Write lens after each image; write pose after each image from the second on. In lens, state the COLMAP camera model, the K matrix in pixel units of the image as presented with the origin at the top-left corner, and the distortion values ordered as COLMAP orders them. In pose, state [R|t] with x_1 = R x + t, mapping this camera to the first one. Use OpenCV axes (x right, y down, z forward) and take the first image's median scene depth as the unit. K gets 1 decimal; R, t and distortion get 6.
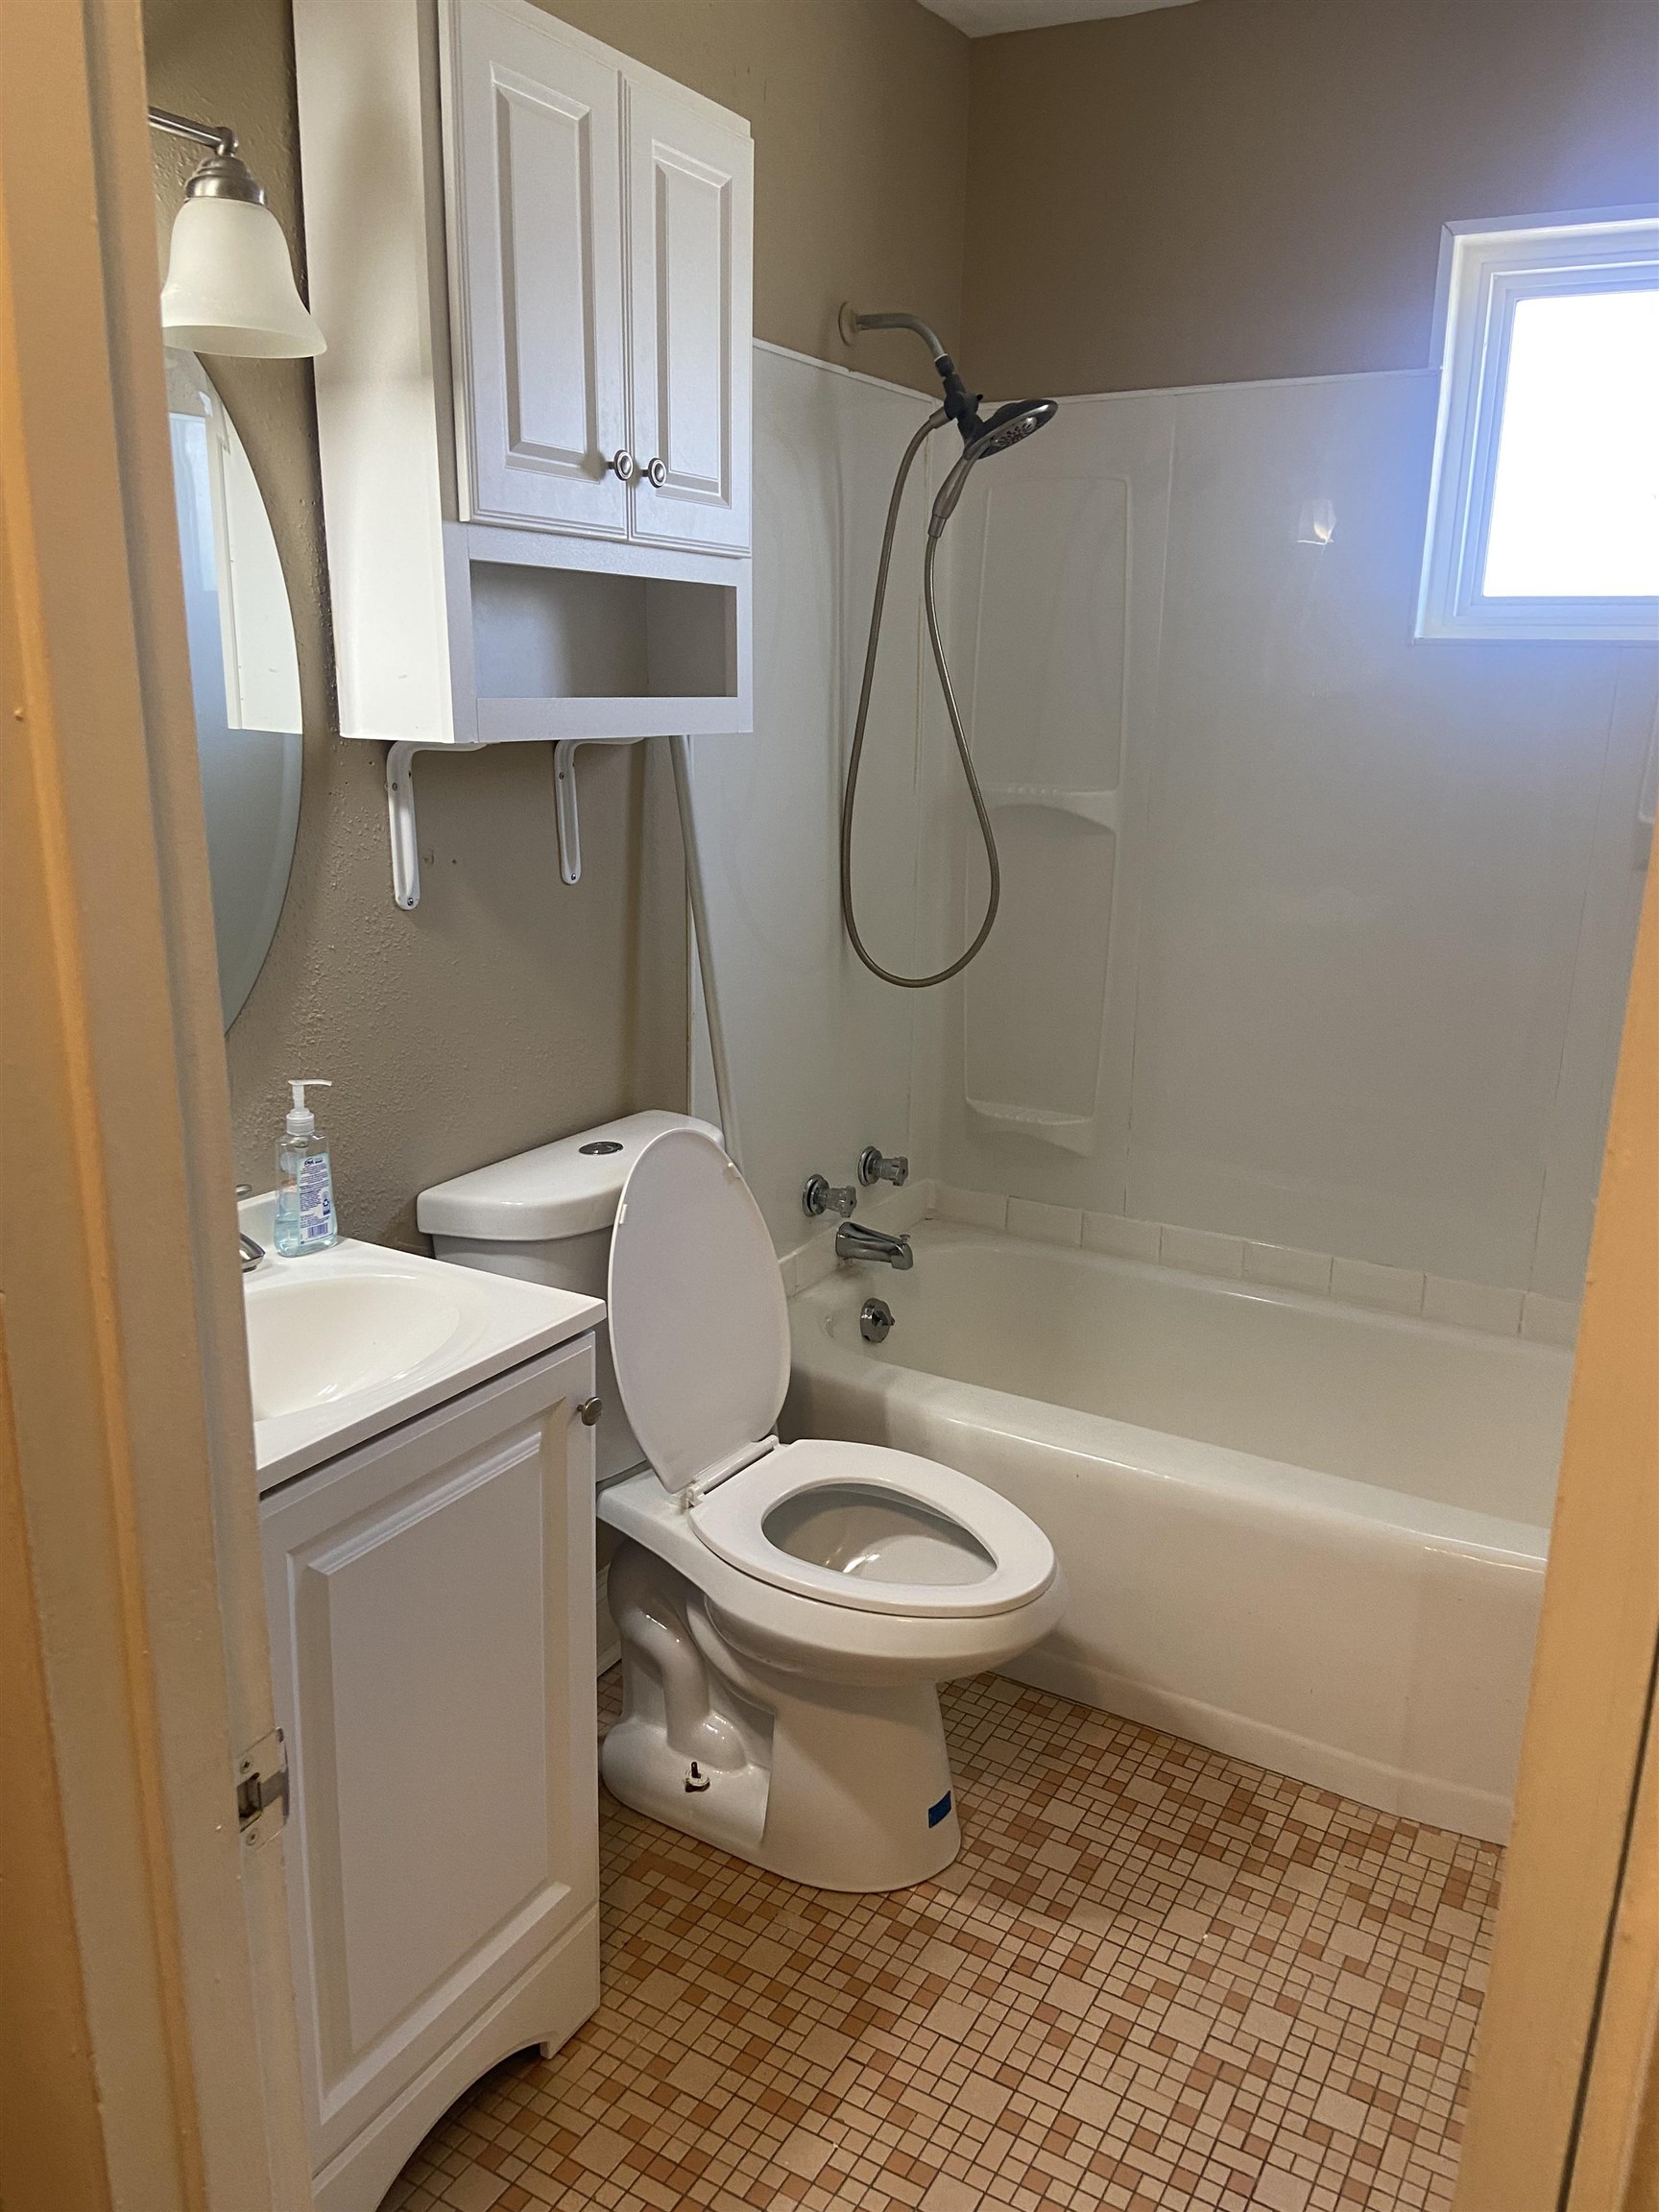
lens RADIAL K [[1663.1, 0, 865.2], [0, 1663.1, 1112.9], [0, 0, 1]] dist [0.119717, -0.154699]
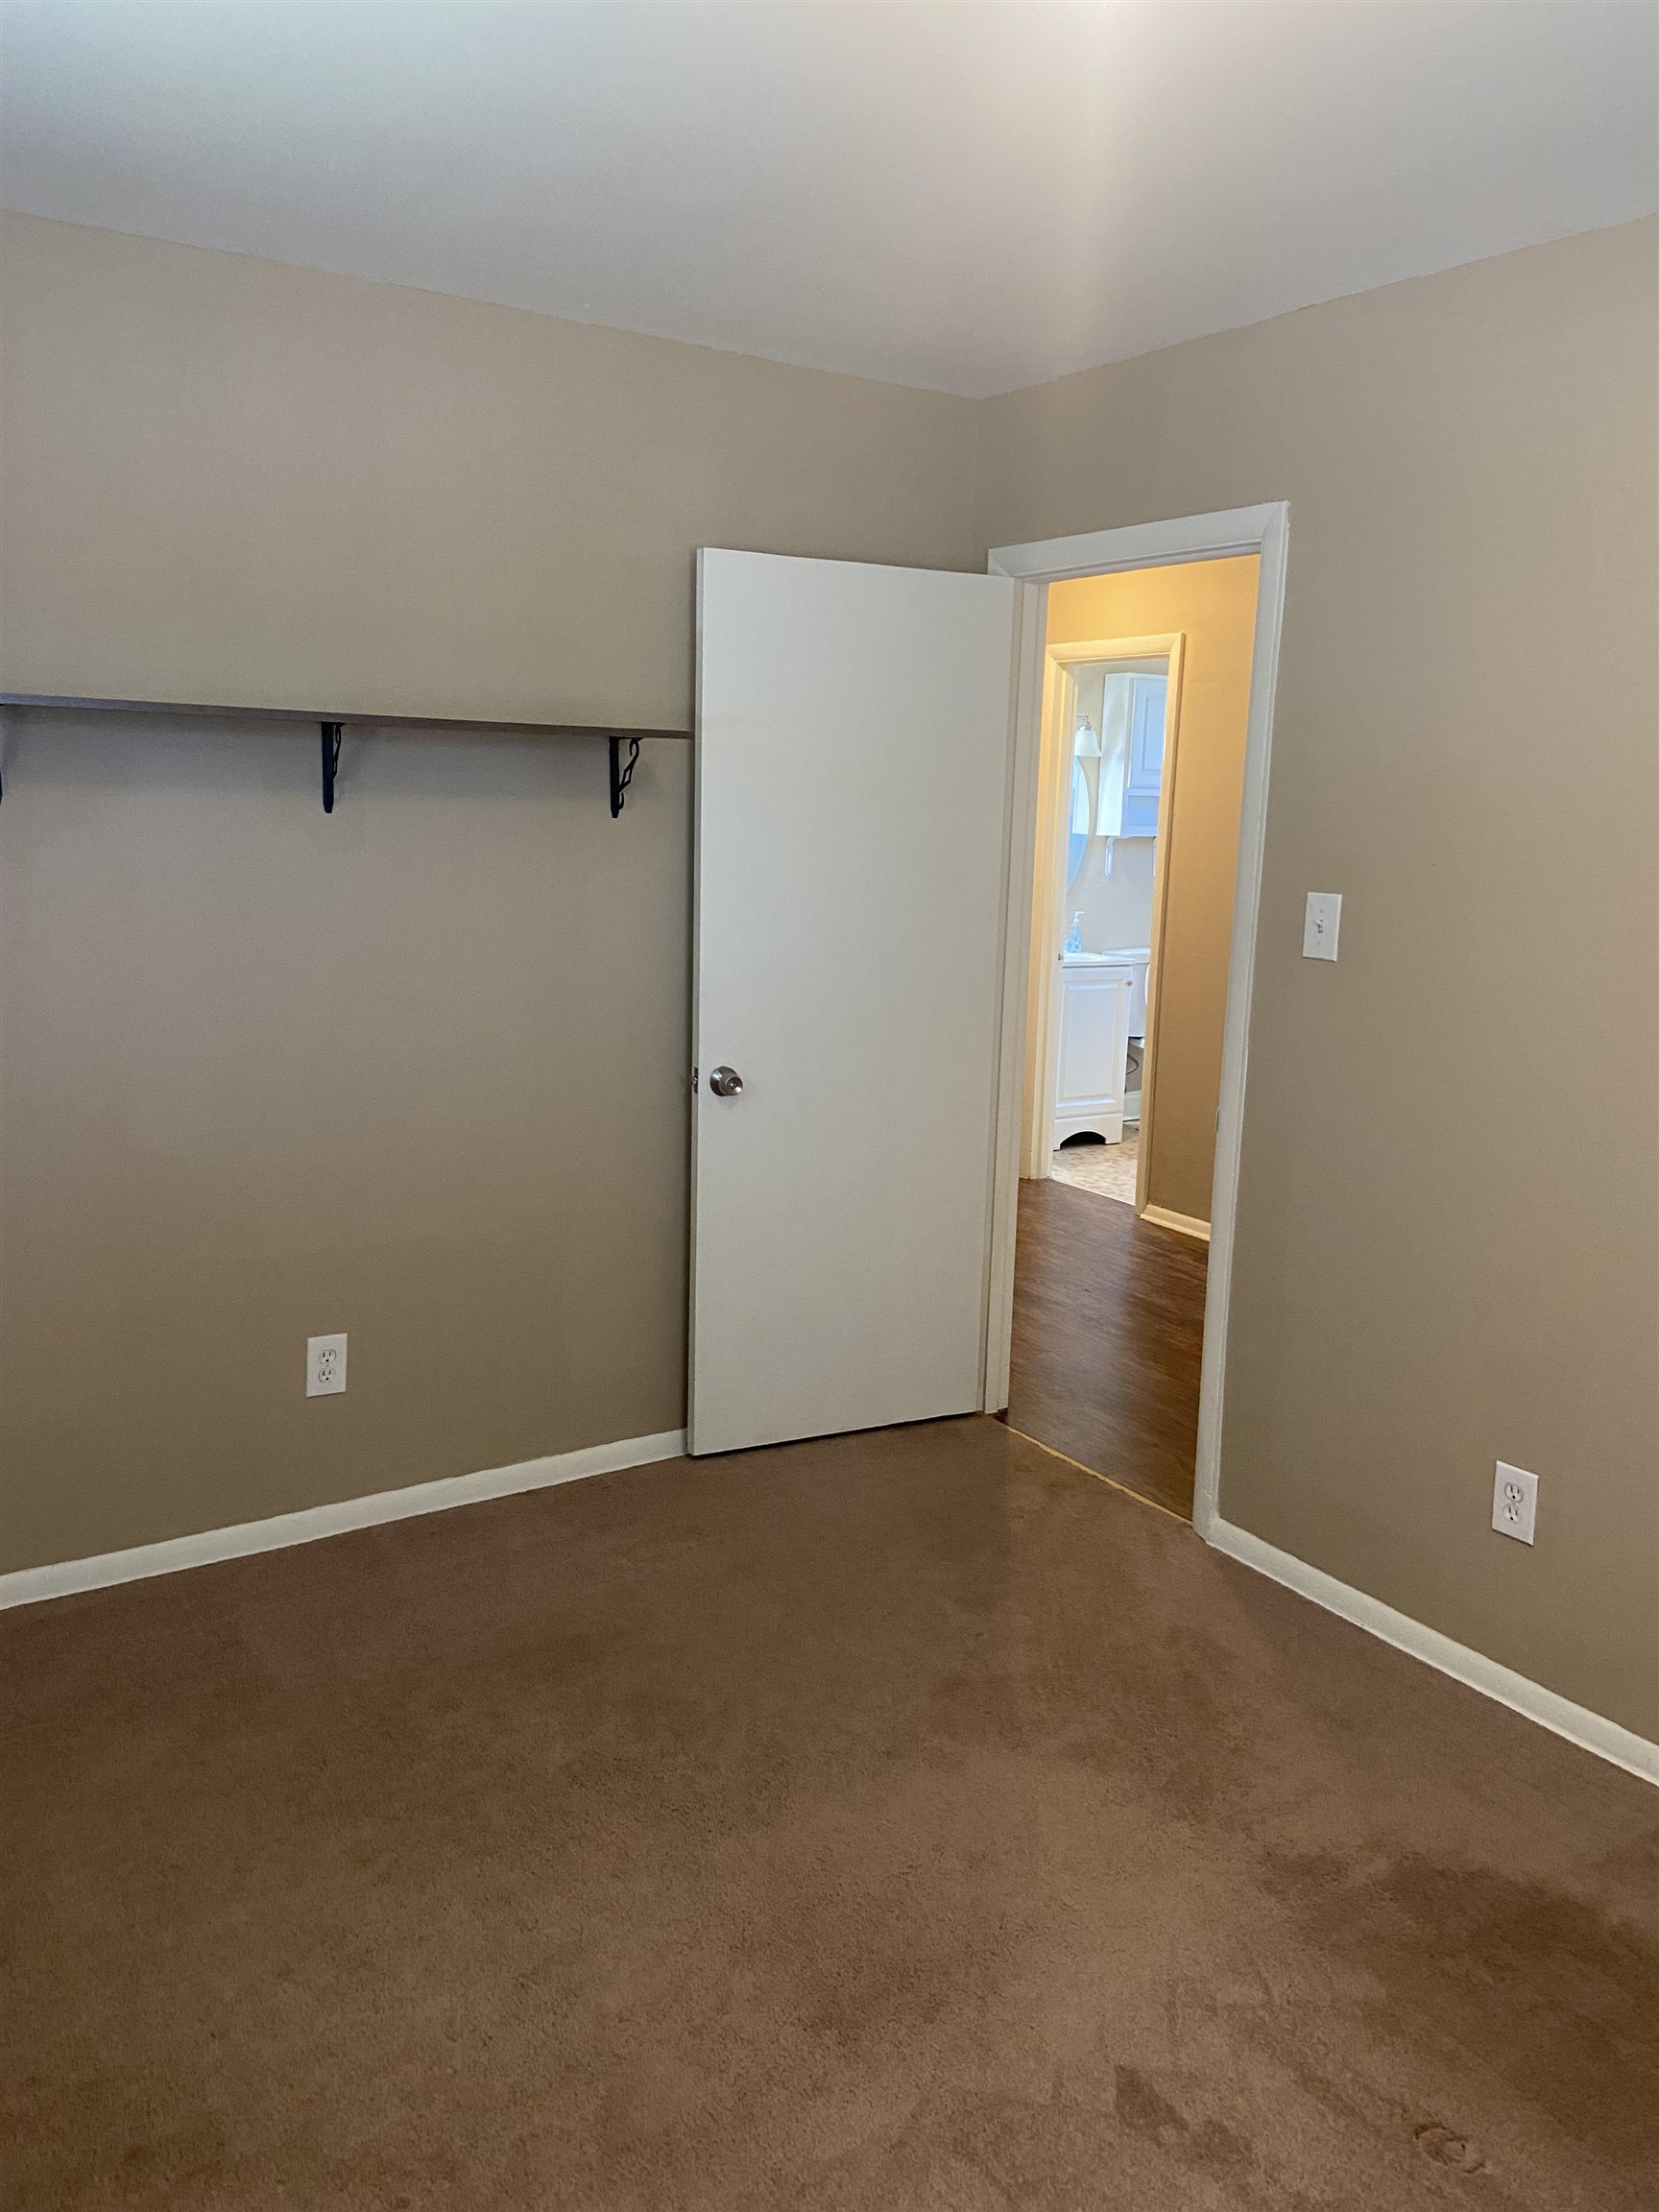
lens RADIAL K [[1663.1, 0, 865.2], [0, 1663.1, 1112.9], [0, 0, 1]] dist [0.119717, -0.154699]
pose [[0.889053, 0.080502, -0.450671, 1.215150], [-0.124348, 0.989872, -0.068489, 0.896113], [0.440593, 0.116930, 0.890059, -3.167665]]
